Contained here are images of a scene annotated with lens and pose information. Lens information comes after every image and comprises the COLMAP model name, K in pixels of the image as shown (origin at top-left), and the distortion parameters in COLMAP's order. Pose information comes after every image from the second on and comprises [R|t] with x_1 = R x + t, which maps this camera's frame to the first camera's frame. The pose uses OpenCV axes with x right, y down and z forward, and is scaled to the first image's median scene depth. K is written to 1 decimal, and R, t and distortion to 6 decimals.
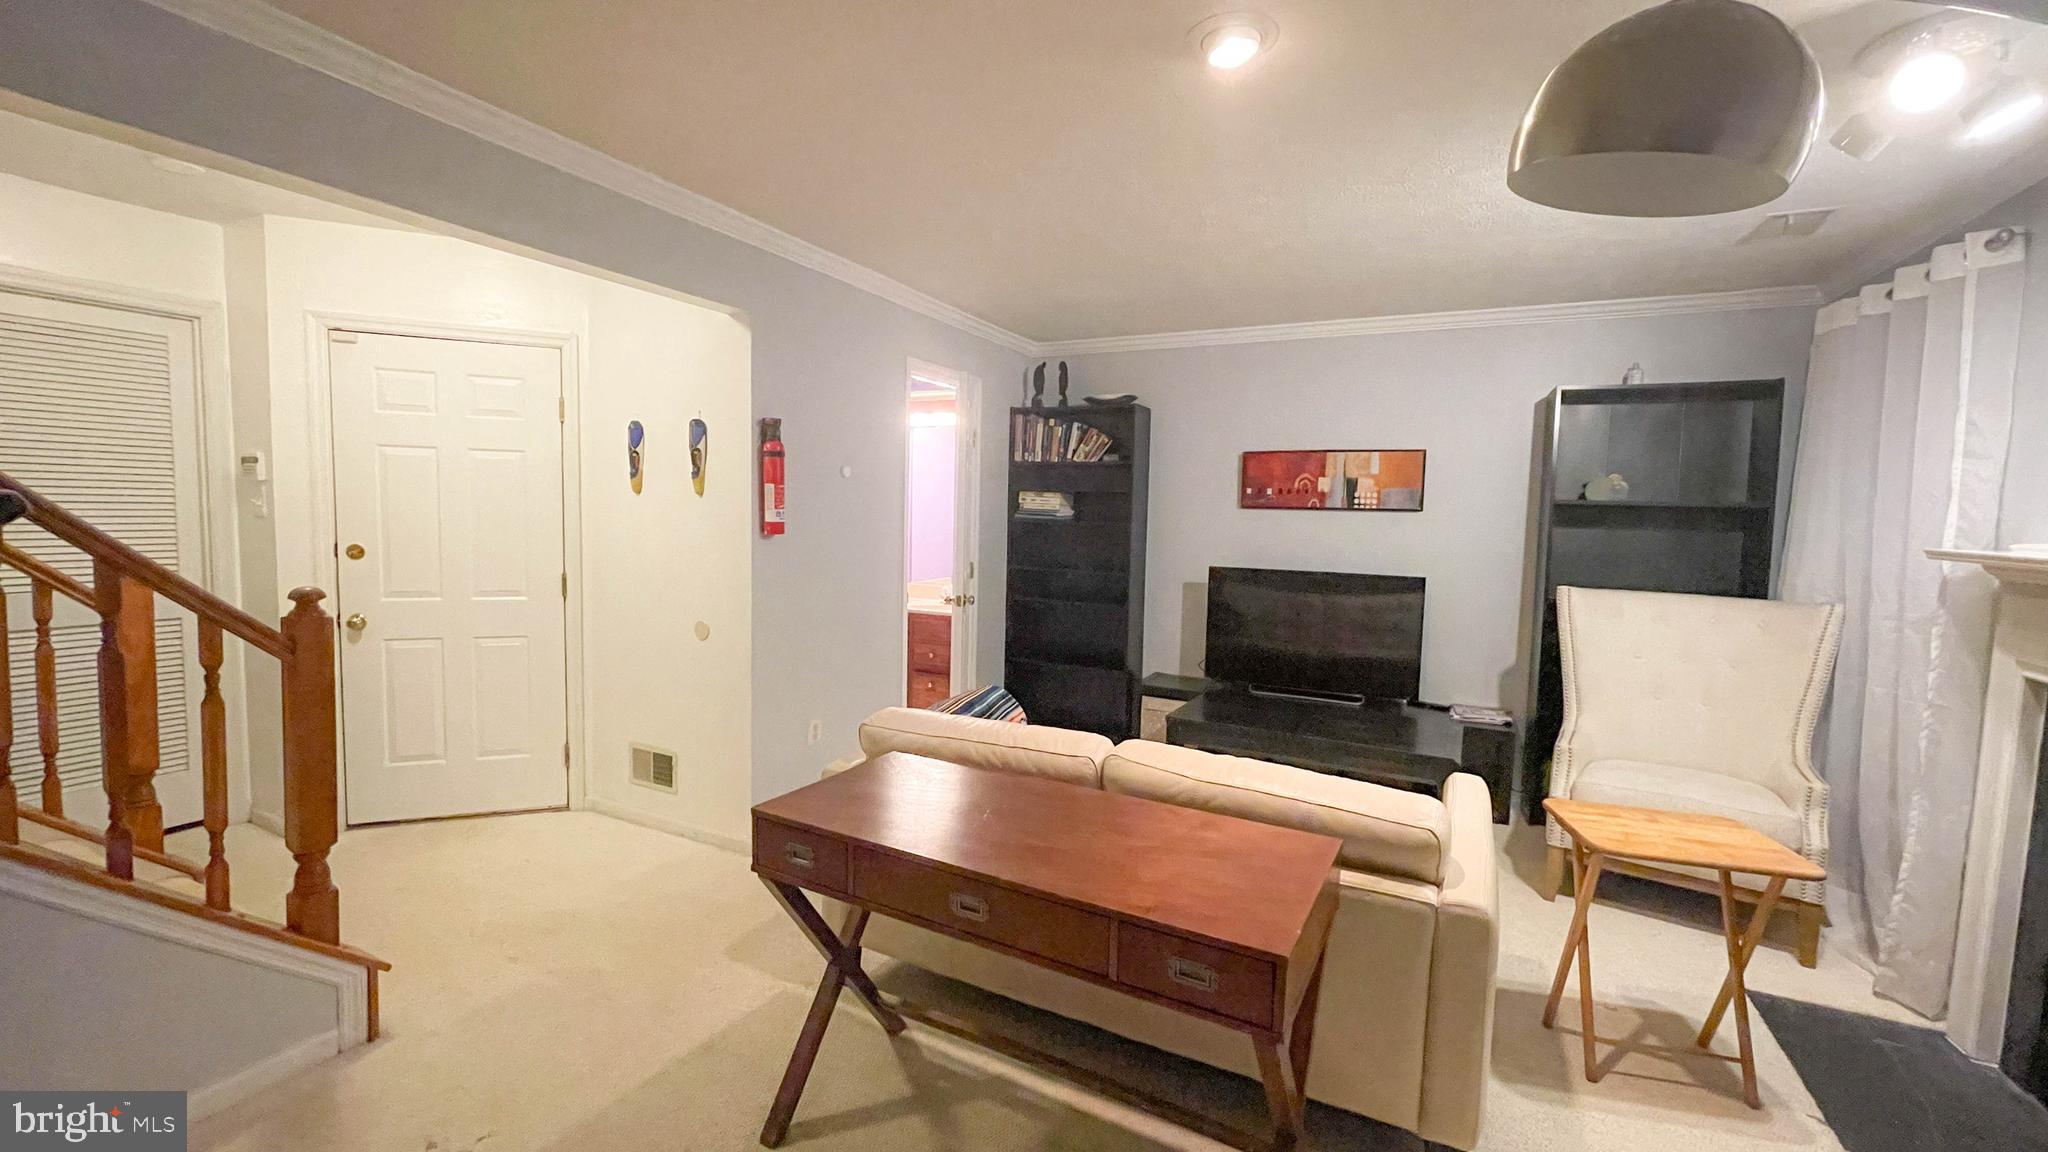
lens RADIAL K [[840.4, 0, 1021.7], [0, 840.4, 568.8], [0, 0, 1]] dist [0.001399, -0.000348]
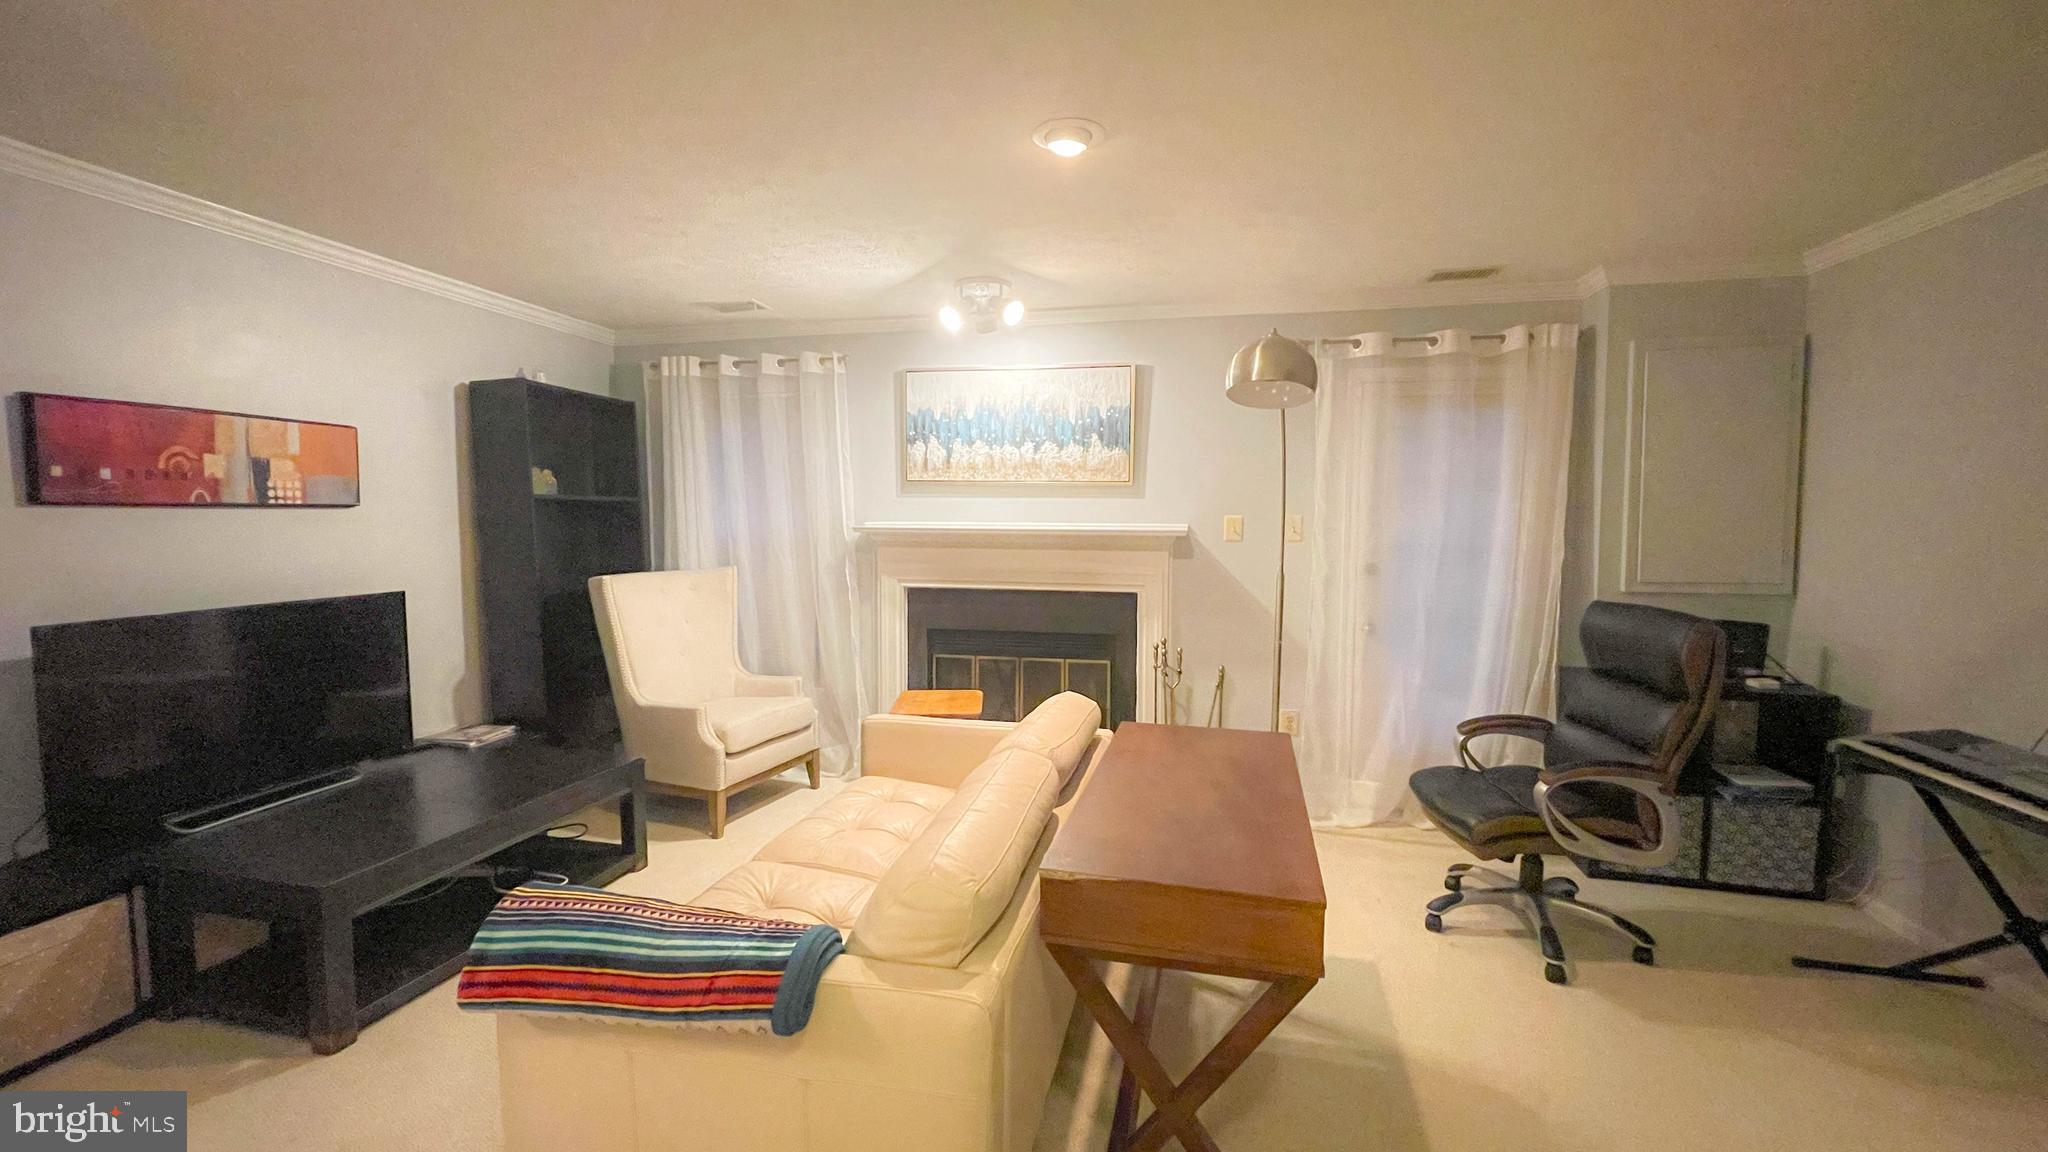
lens RADIAL K [[823.5, 0, 1022.4], [0, 823.5, 570.8], [0, 0, 1]] dist [0.000185, 0.000282]
pose [[-0.250842, -0.088770, 0.963949, -0.770032], [0.061735, 0.992292, 0.107445, -0.103659], [-0.966057, 0.086462, -0.243429, 1.153216]]
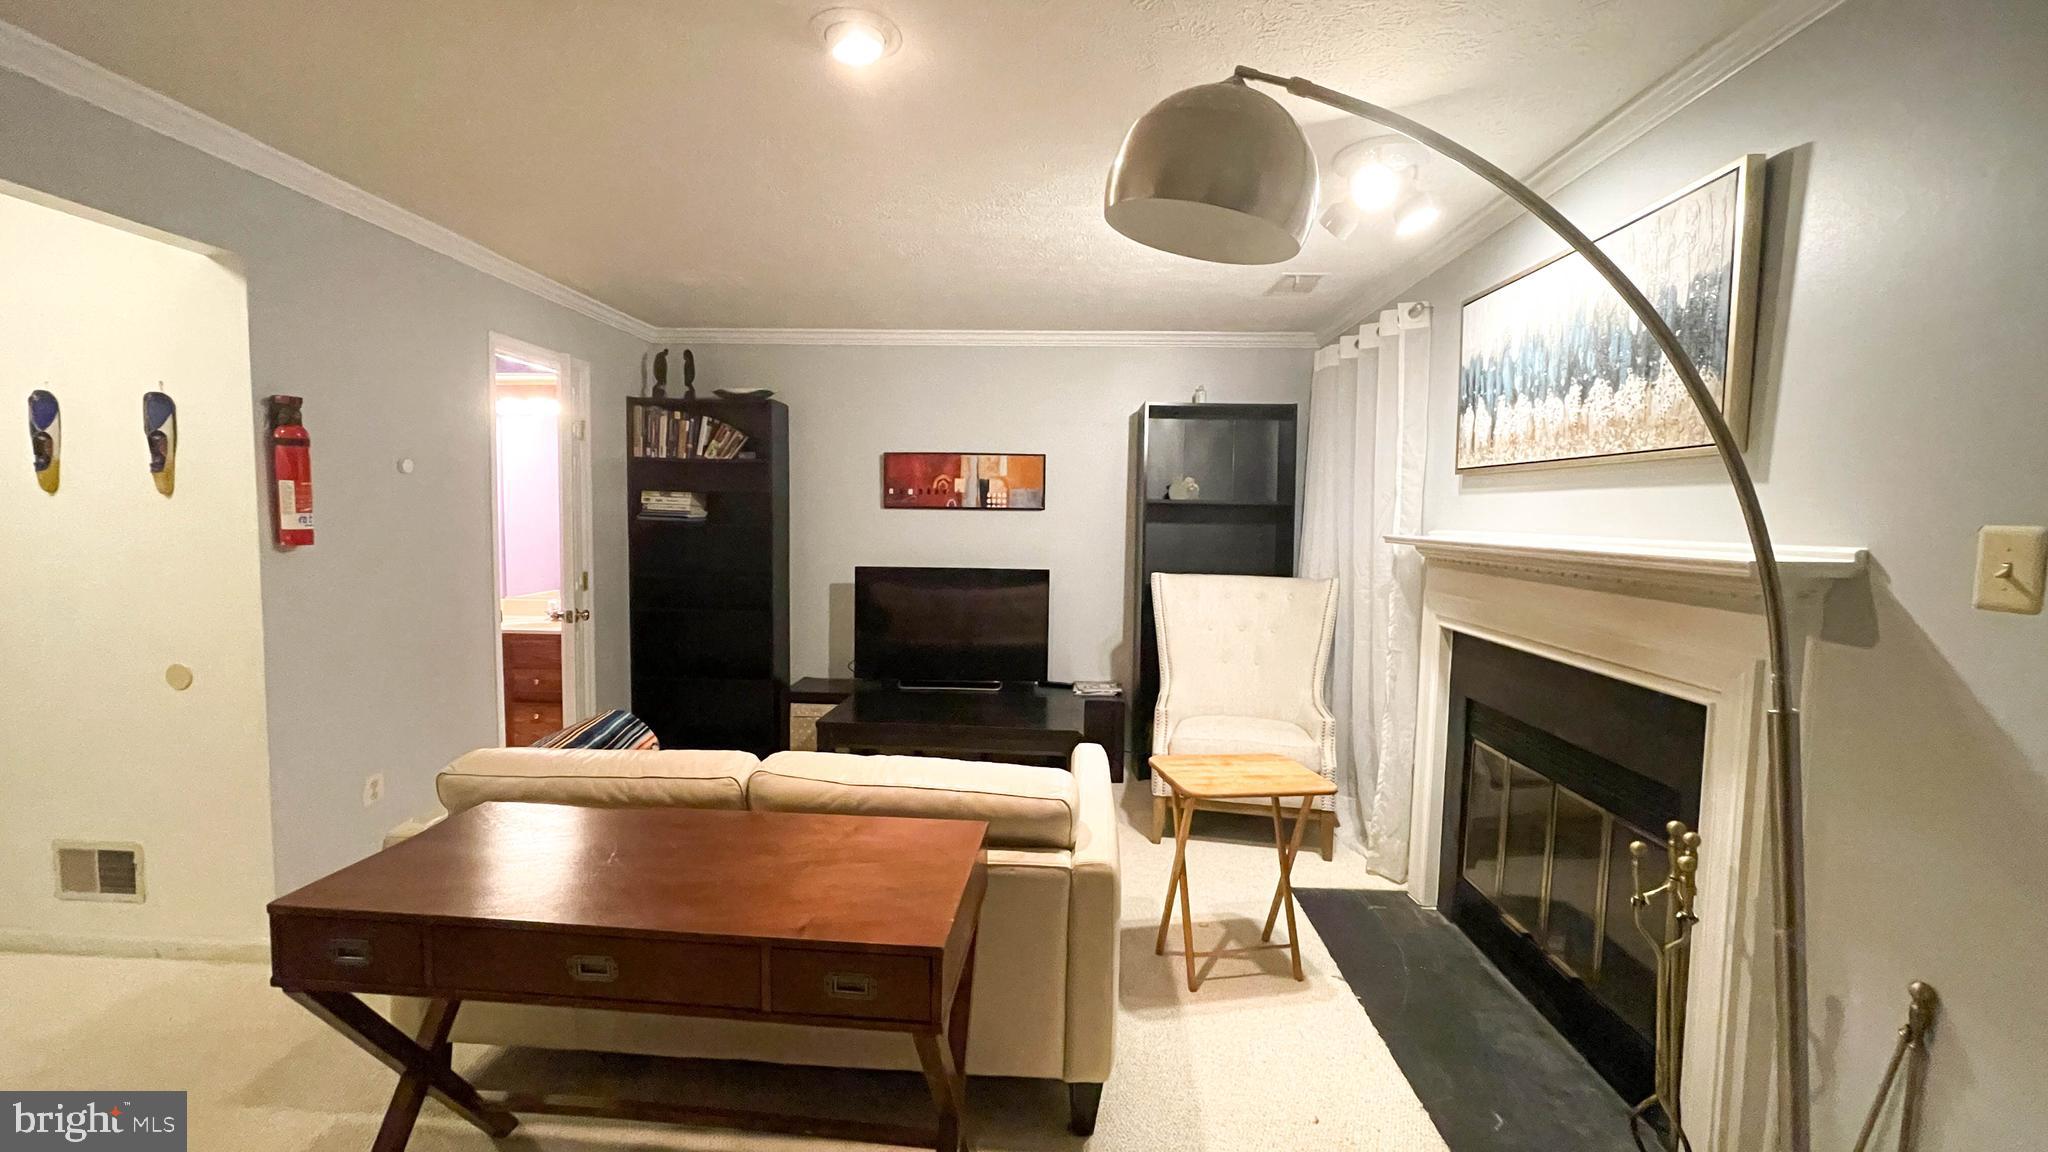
lens RADIAL K [[823.5, 0, 1022.4], [0, 823.5, 570.8], [0, 0, 1]] dist [0.000185, 0.000282]
pose [[0.913336, -0.037202, 0.405505, 0.010095], [0.035864, 0.999297, 0.010899, -0.001661], [-0.405625, 0.004588, 0.914028, 0.030674]]
